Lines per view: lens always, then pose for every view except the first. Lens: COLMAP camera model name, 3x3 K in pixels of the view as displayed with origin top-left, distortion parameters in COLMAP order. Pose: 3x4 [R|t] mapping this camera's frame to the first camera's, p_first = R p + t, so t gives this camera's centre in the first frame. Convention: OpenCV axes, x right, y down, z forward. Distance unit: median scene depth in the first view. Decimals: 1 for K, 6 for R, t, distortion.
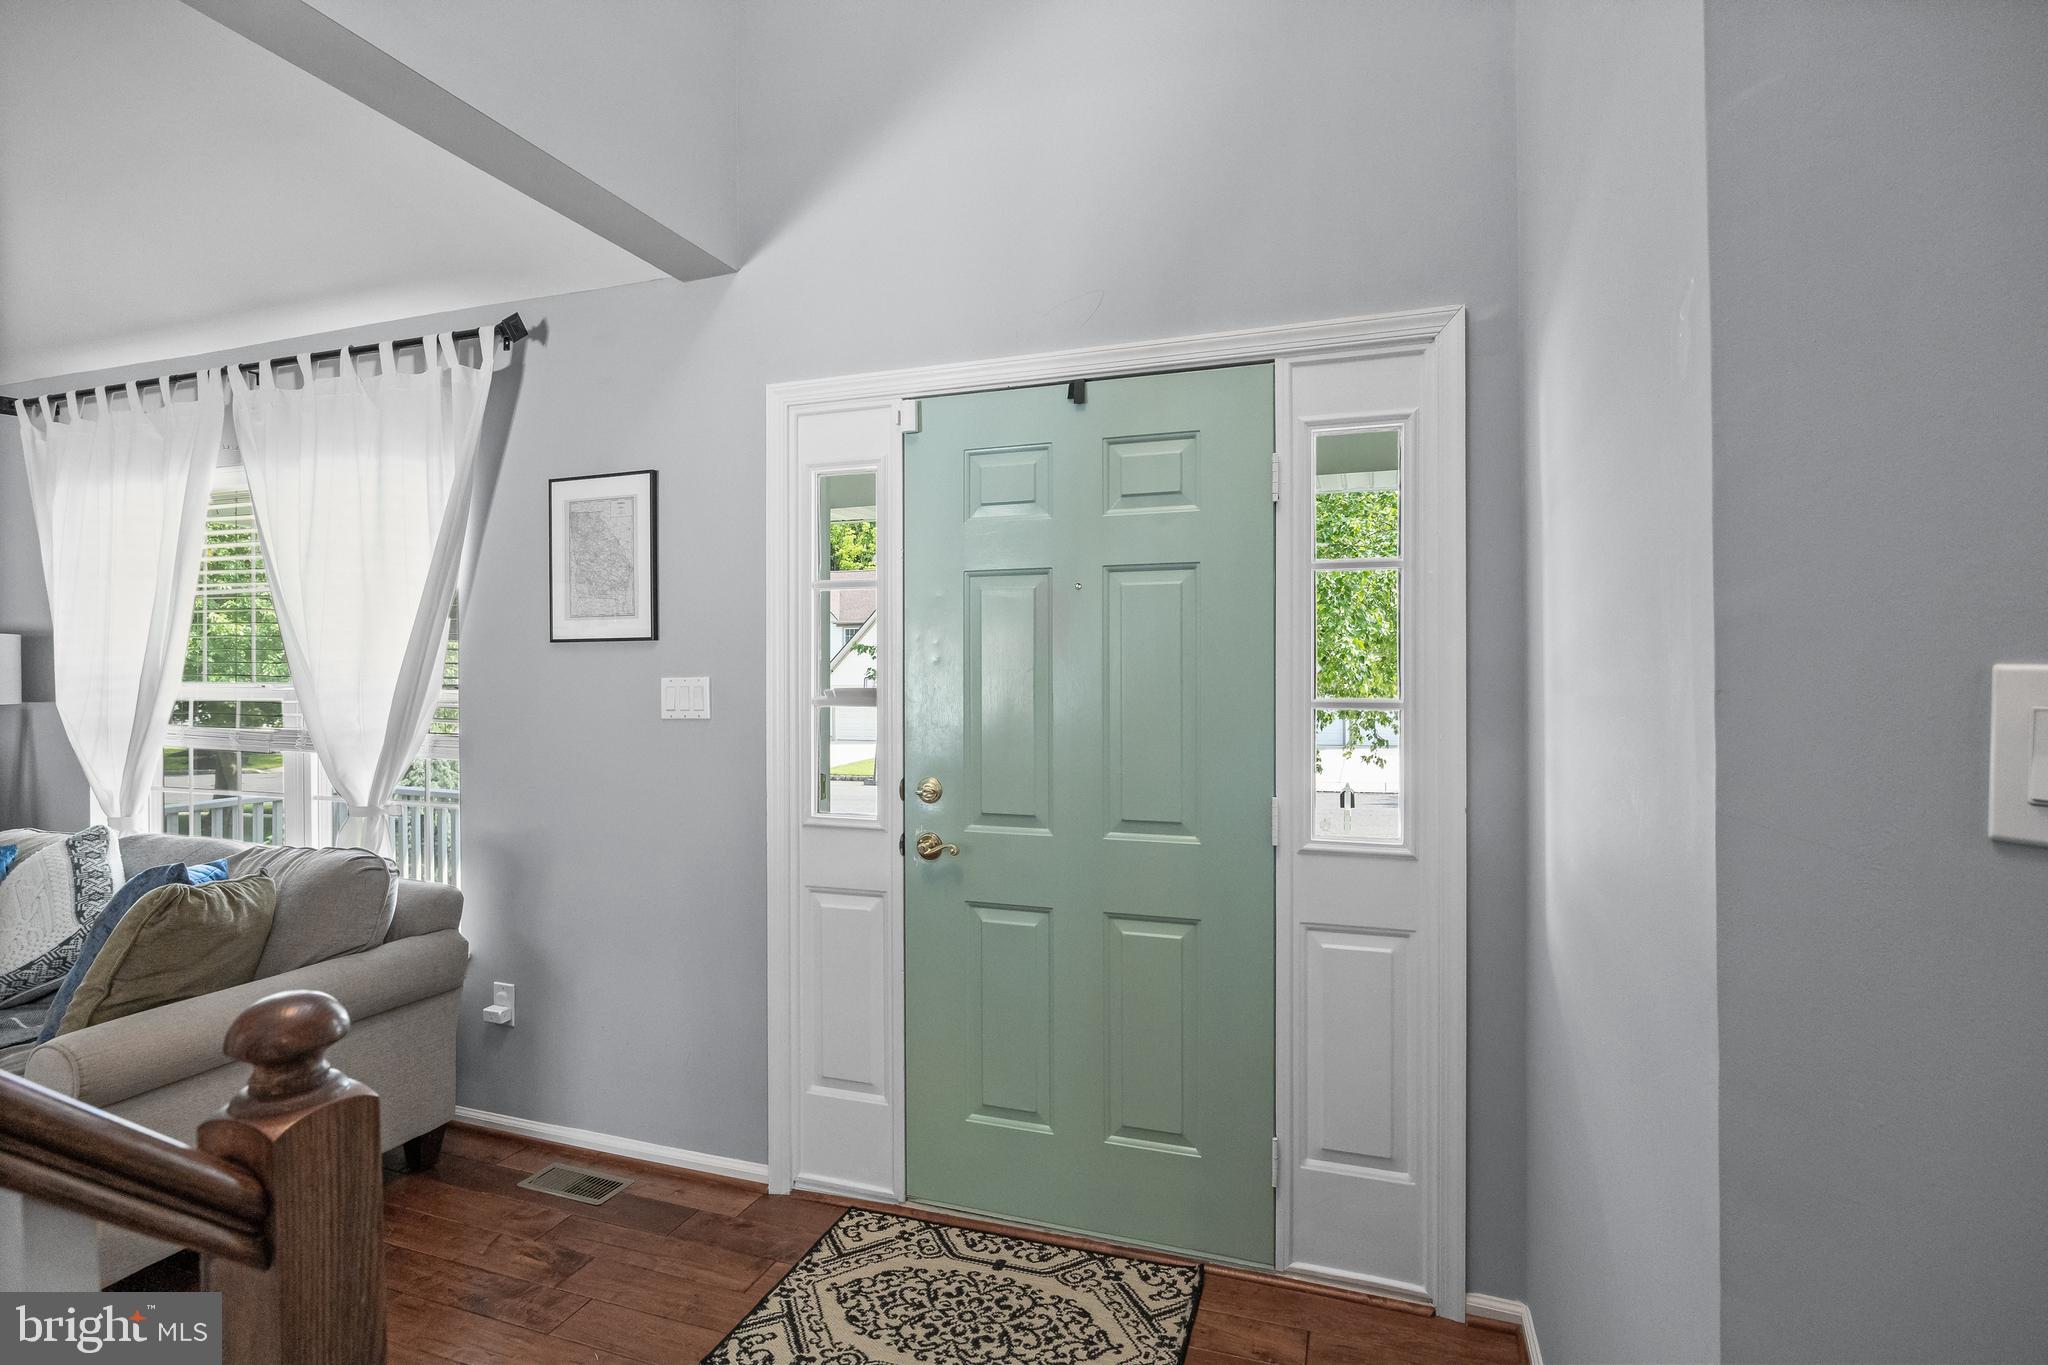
lens RADIAL K [[1026.0, 0, 1013.7], [0, 1026.0, 662.1], [0, 0, 1]] dist [-0.005647, -0.000839]
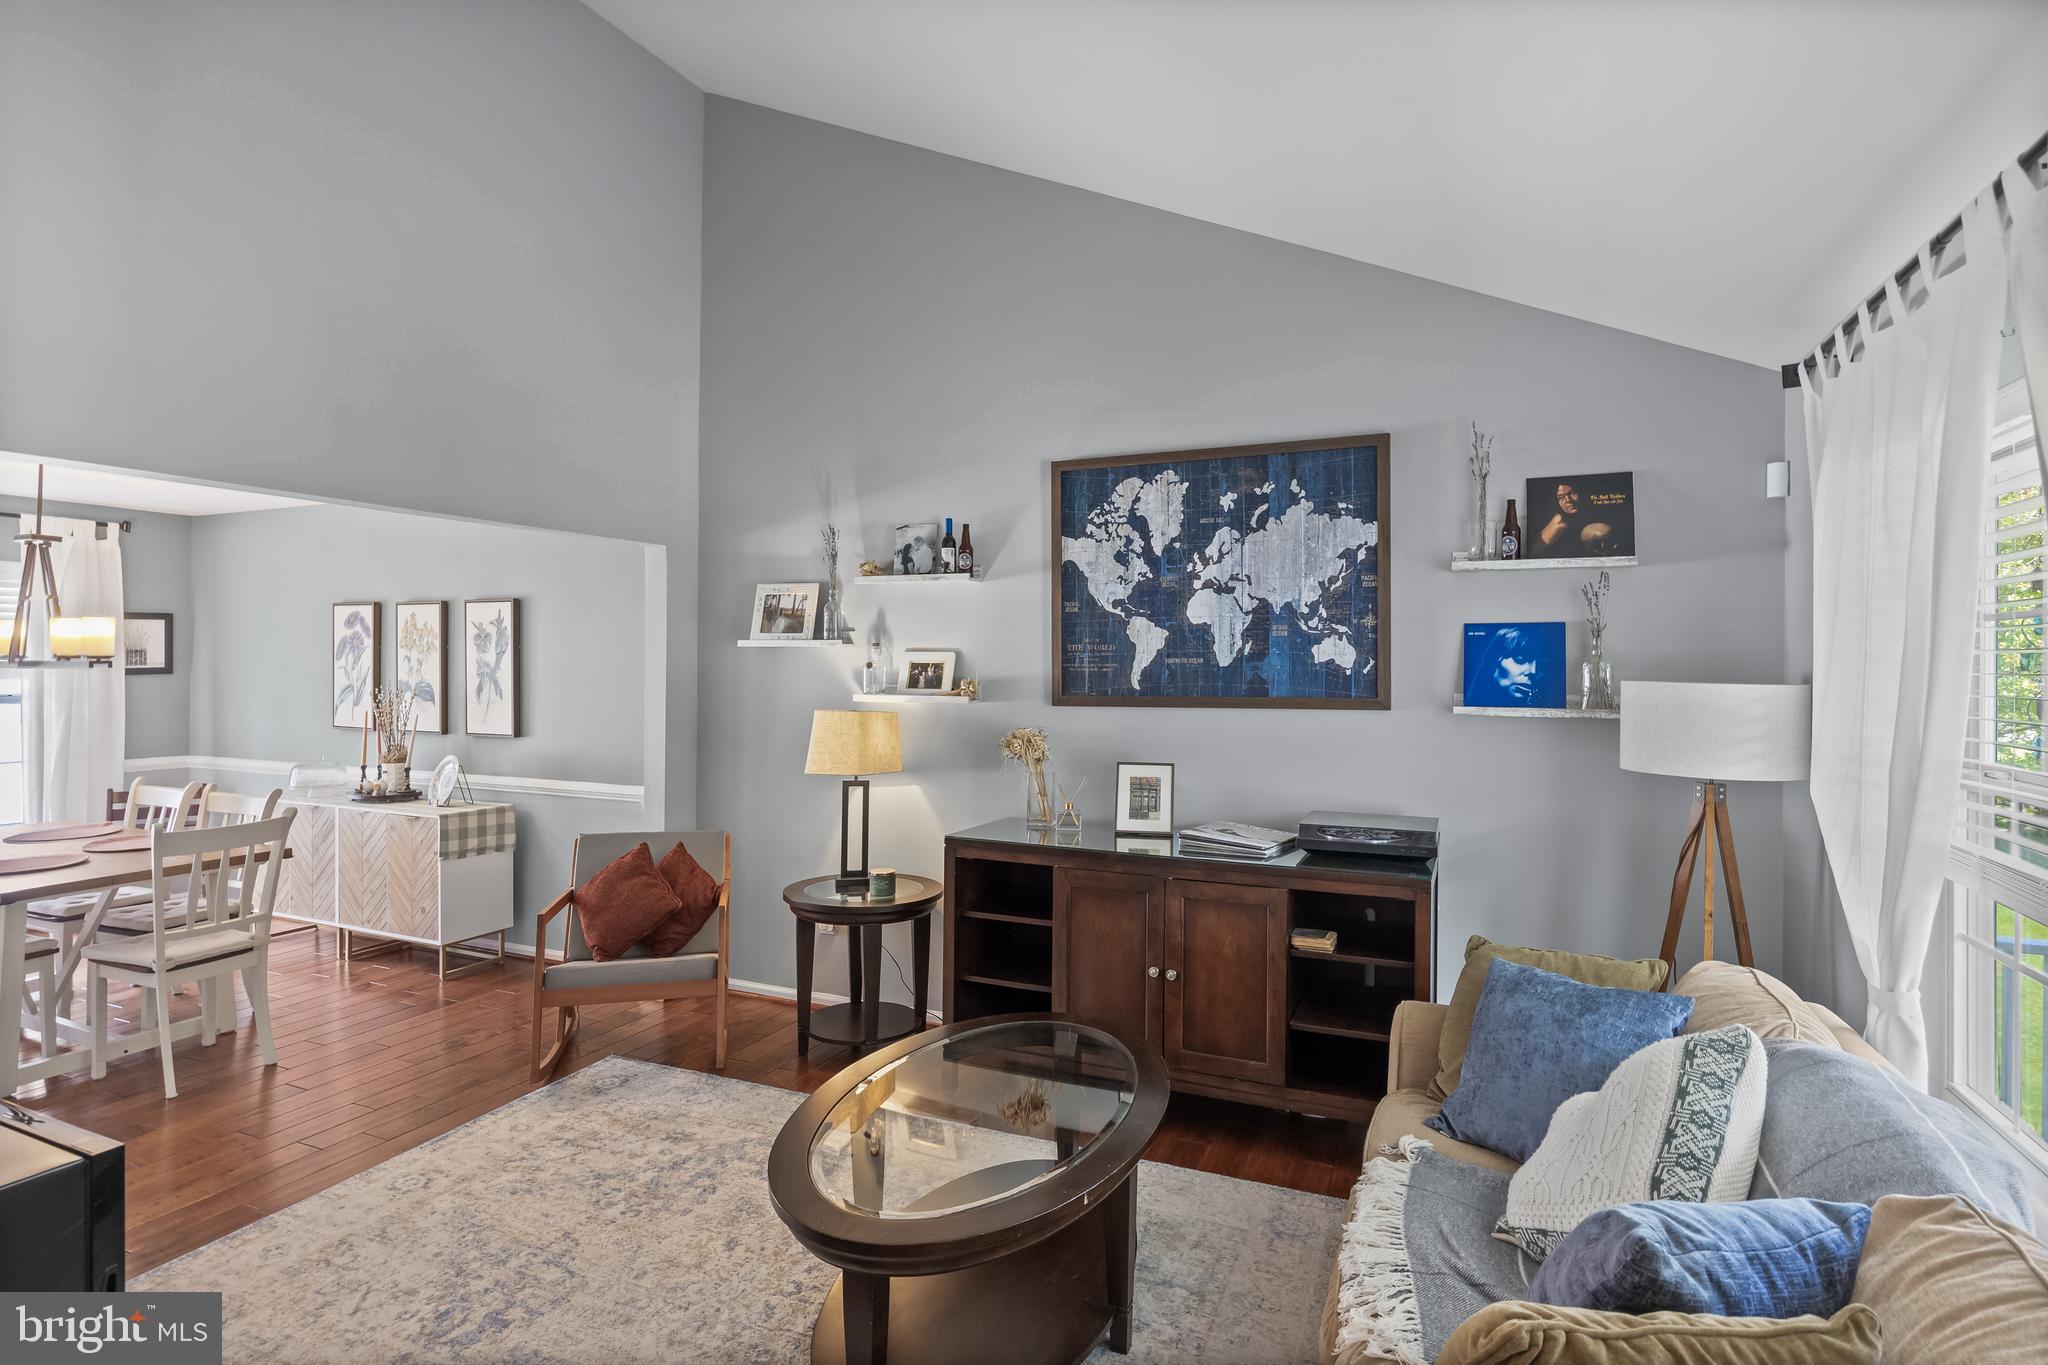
lens RADIAL K [[1026.0, 0, 1018.1], [0, 1026.0, 667.1], [0, 0, 1]] dist [-0.005647, -0.000839]
pose [[-0.058806, -0.000374, -0.998269, -0.307512], [-0.011054, 0.999939, 0.000277, -0.044253], [0.998208, 0.011051, -0.058806, 0.659313]]
